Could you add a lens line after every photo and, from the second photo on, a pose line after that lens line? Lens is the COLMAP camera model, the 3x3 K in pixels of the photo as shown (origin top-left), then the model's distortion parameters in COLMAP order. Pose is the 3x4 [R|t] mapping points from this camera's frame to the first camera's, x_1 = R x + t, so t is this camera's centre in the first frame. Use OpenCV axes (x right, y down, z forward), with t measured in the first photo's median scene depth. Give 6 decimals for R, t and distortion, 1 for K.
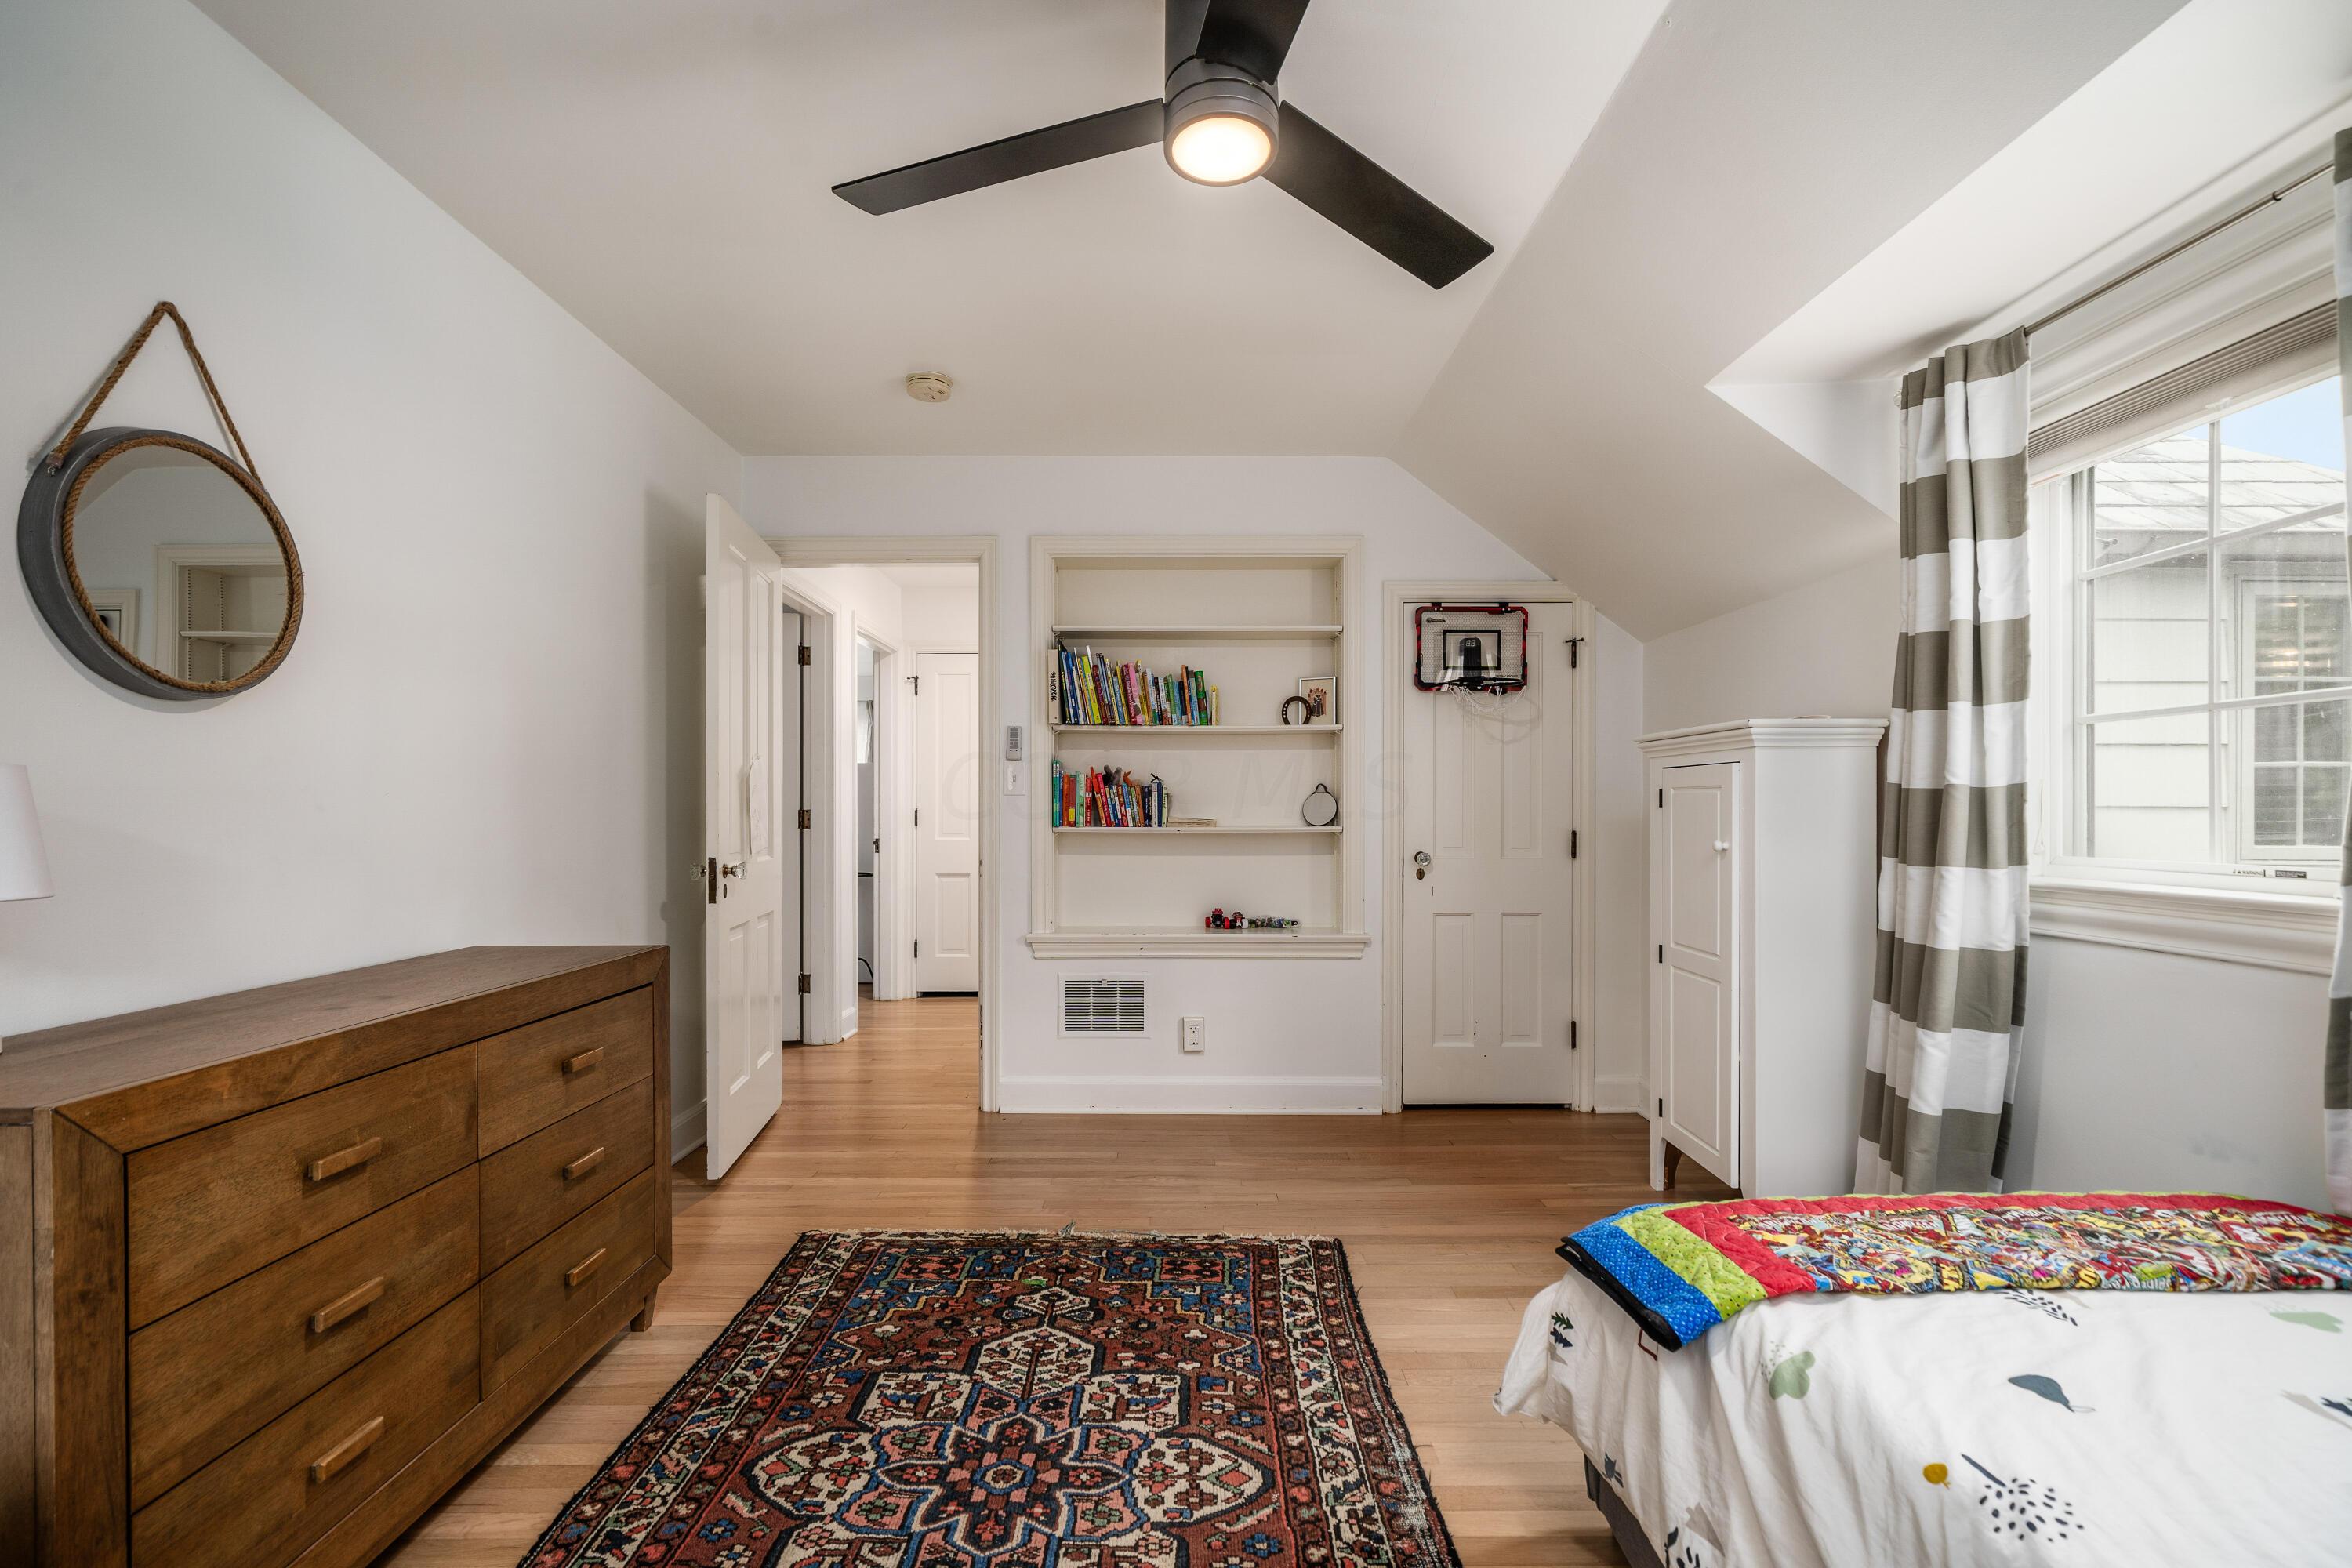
lens RADIAL K [[1091.8, 0, 1173.6], [0, 1091.8, 797.7], [0, 0, 1]] dist [-0.001323, 0.000780]
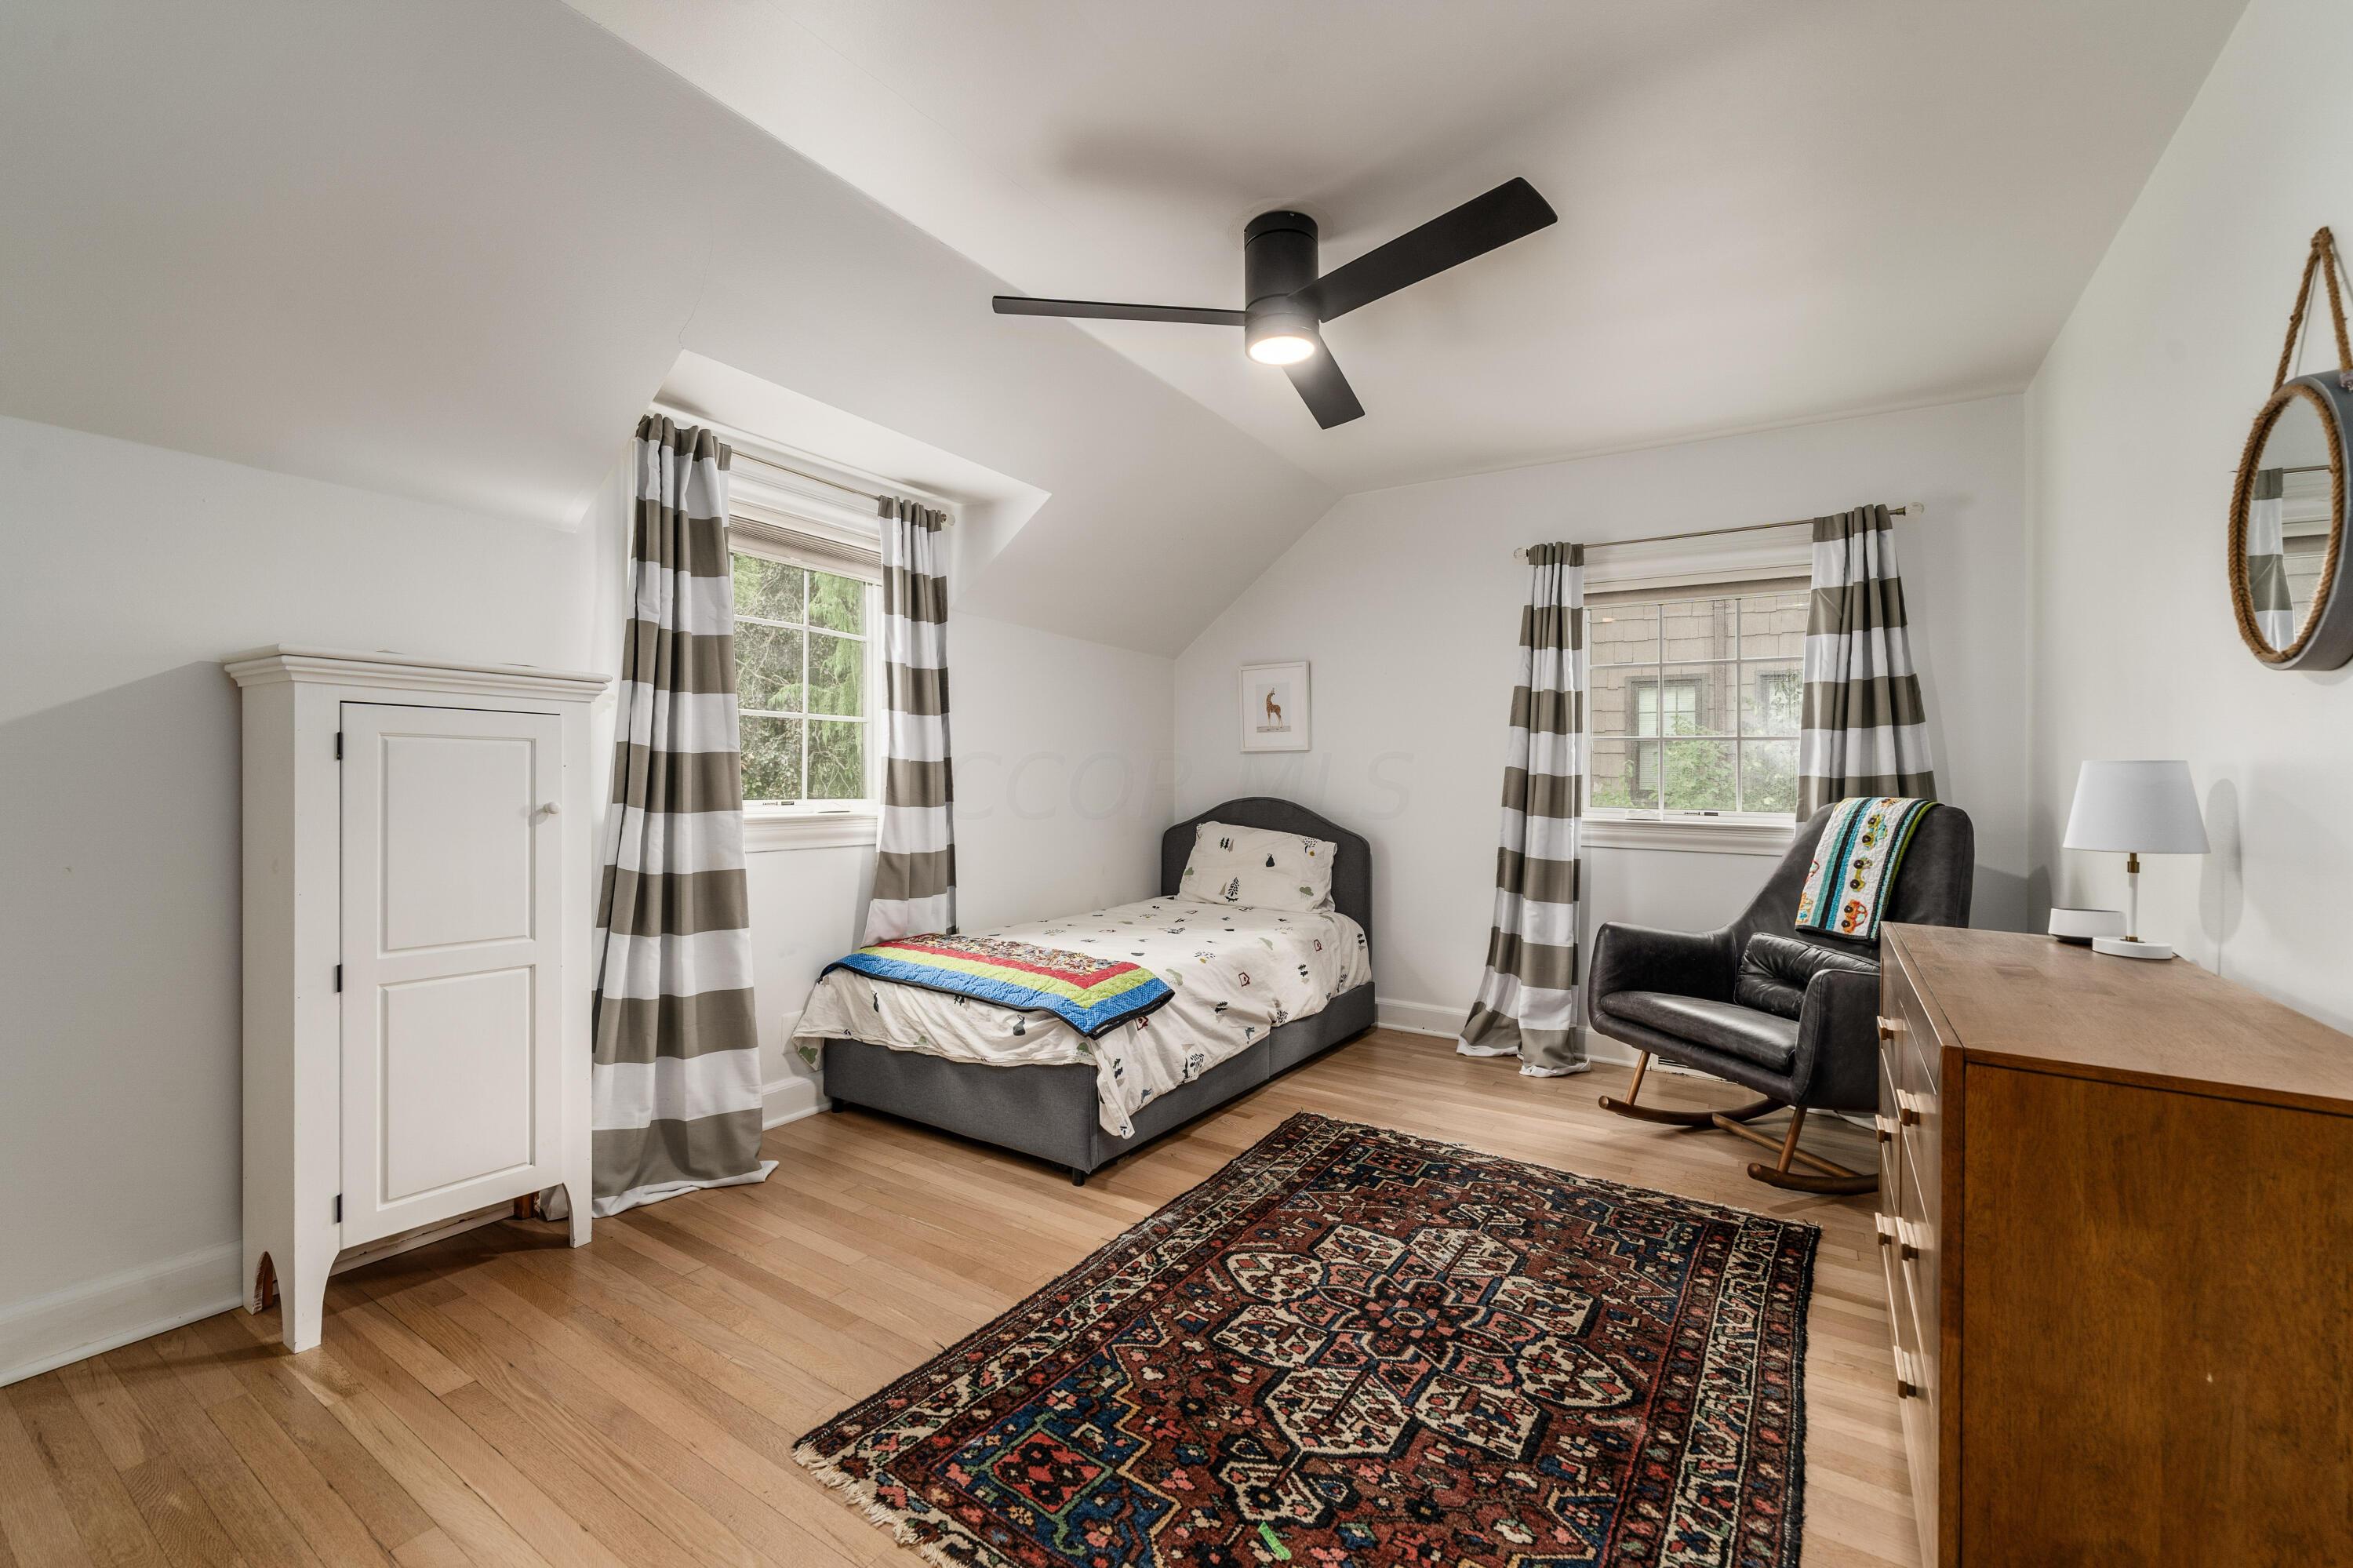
lens RADIAL K [[986.9, 0, 1162.2], [0, 986.9, 784.4], [0, 0, 1]] dist [-0.001754, 0.000401]
pose [[-0.841440, -0.017425, 0.540070, -0.460408], [-0.021498, 0.999768, -0.001237, 0.017899], [-0.539923, -0.012651, -0.841619, 1.881432]]
